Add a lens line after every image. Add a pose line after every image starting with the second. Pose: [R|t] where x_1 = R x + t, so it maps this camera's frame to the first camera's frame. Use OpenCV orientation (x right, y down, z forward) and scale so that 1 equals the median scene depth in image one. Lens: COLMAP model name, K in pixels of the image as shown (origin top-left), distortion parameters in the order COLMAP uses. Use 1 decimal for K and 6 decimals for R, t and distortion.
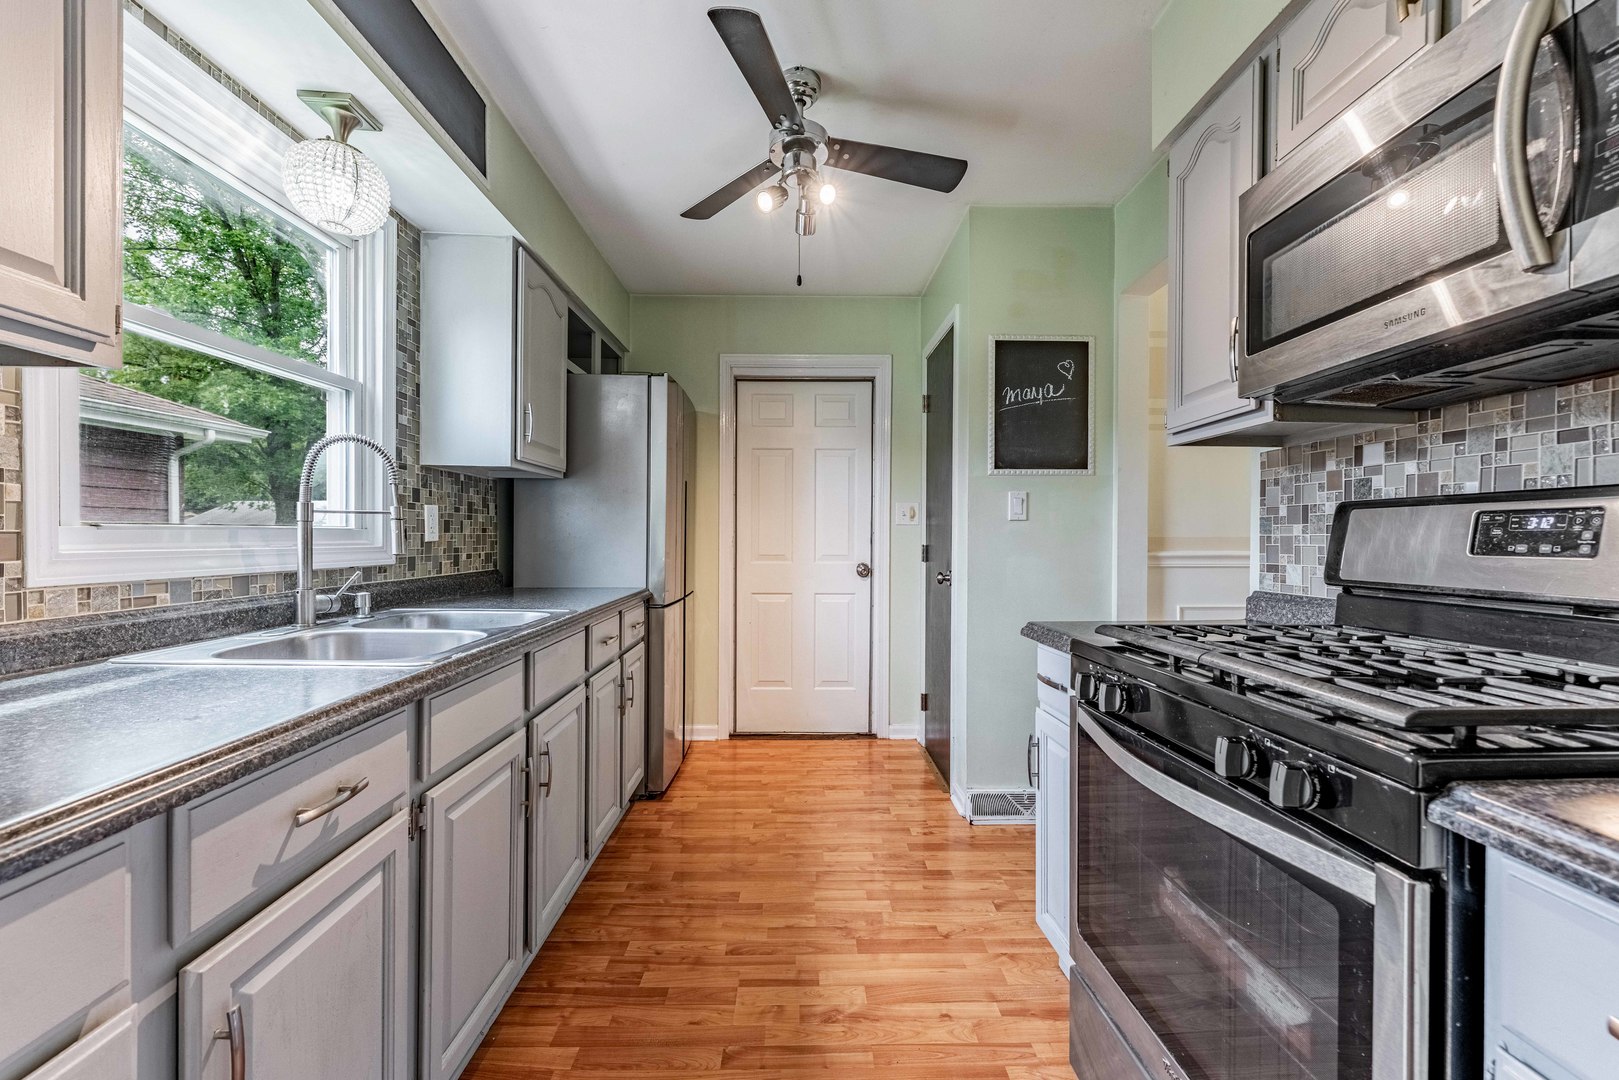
lens RADIAL K [[669.3, 0, 803.4], [0, 669.3, 541.5], [0, 0, 1]] dist [0.001975, -0.000741]
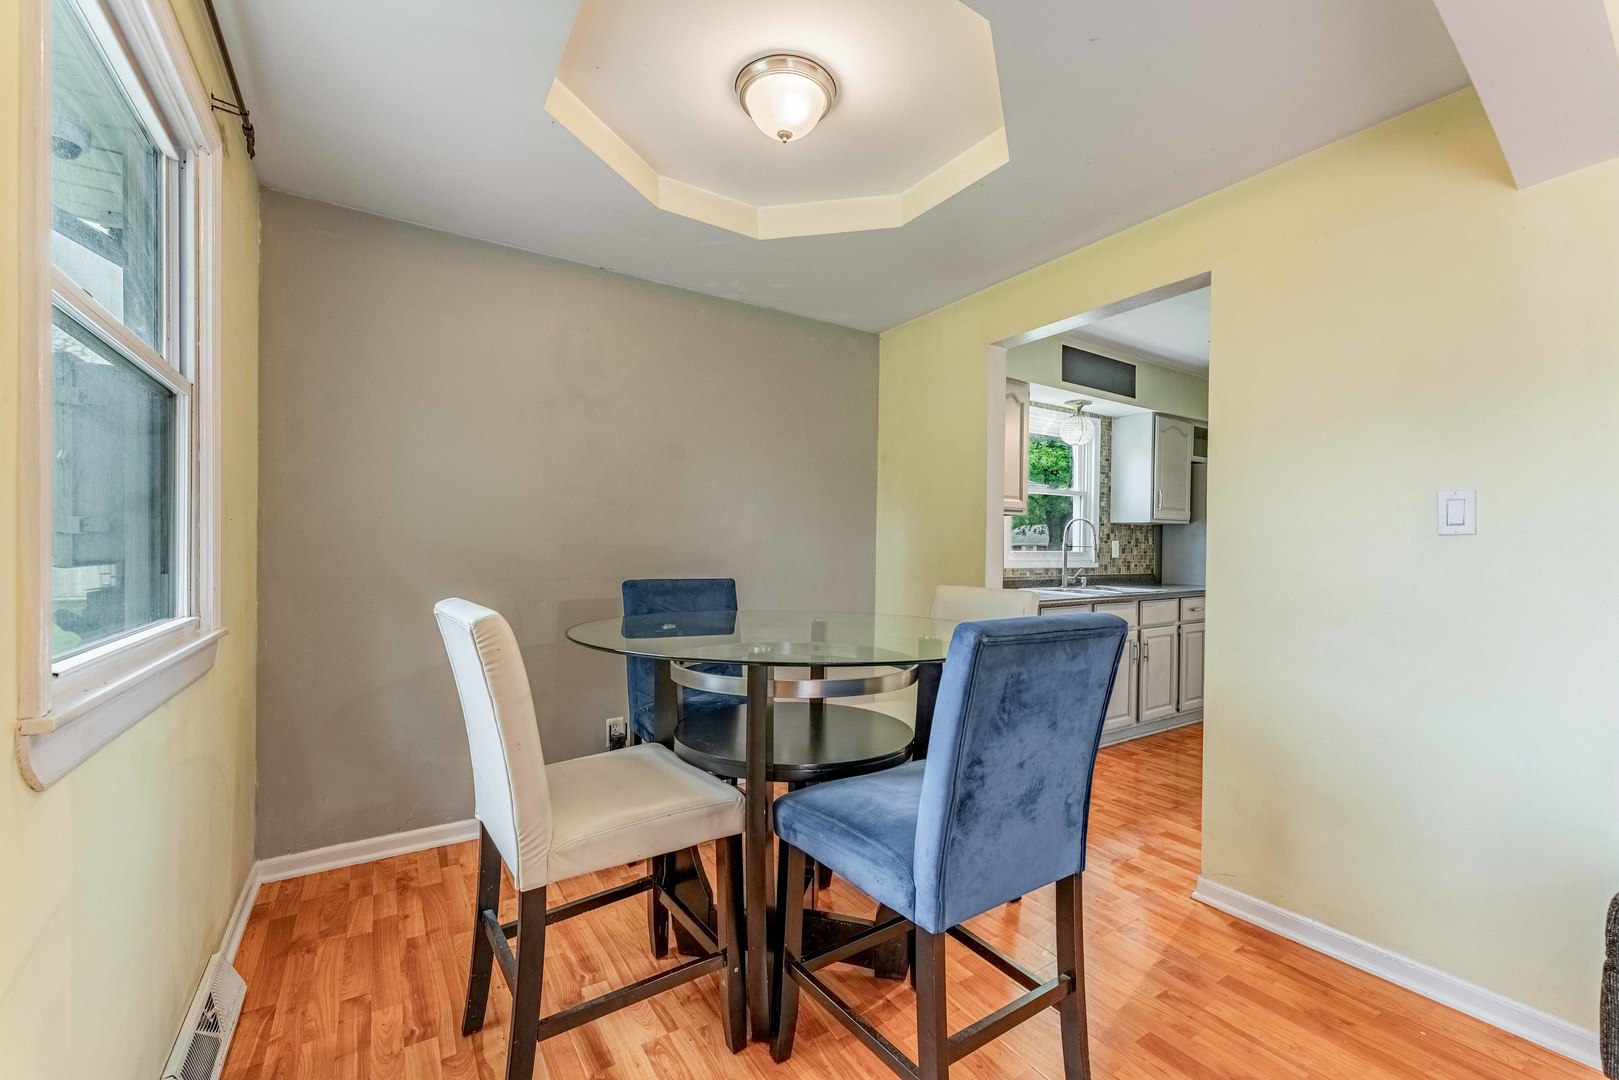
lens RADIAL K [[669.3, 0, 815.4], [0, 669.3, 554.2], [0, 0, 1]] dist [0.001975, -0.000741]
pose [[0.540815, 0.008593, -0.841098, 0.908047], [-0.013151, 0.999912, 0.001759, -0.003468], [0.841039, 0.010110, 0.540880, -1.207217]]
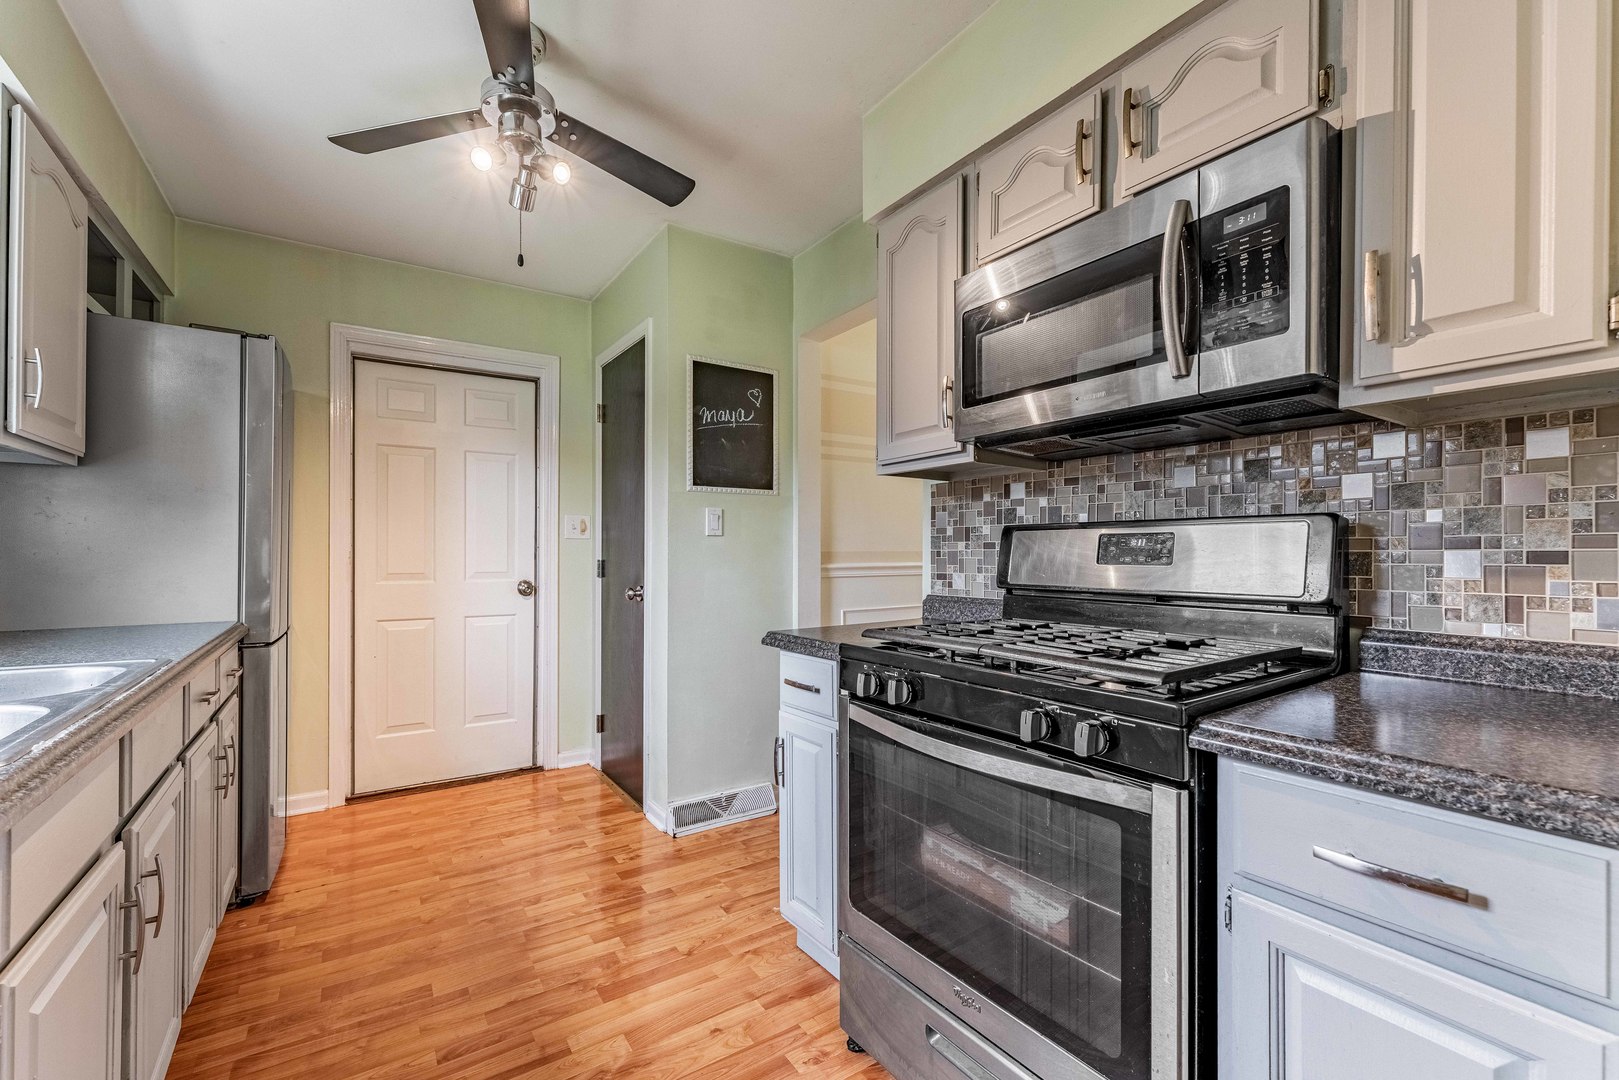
lens RADIAL K [[669.3, 0, 794.7], [0, 669.3, 551.5], [0, 0, 1]] dist [0.001975, -0.000741]
pose [[0.843655, -0.001826, 0.536883, -0.158890], [0.005014, 0.999977, -0.004479, -0.002081], [-0.536863, 0.006470, 0.843645, 0.061897]]
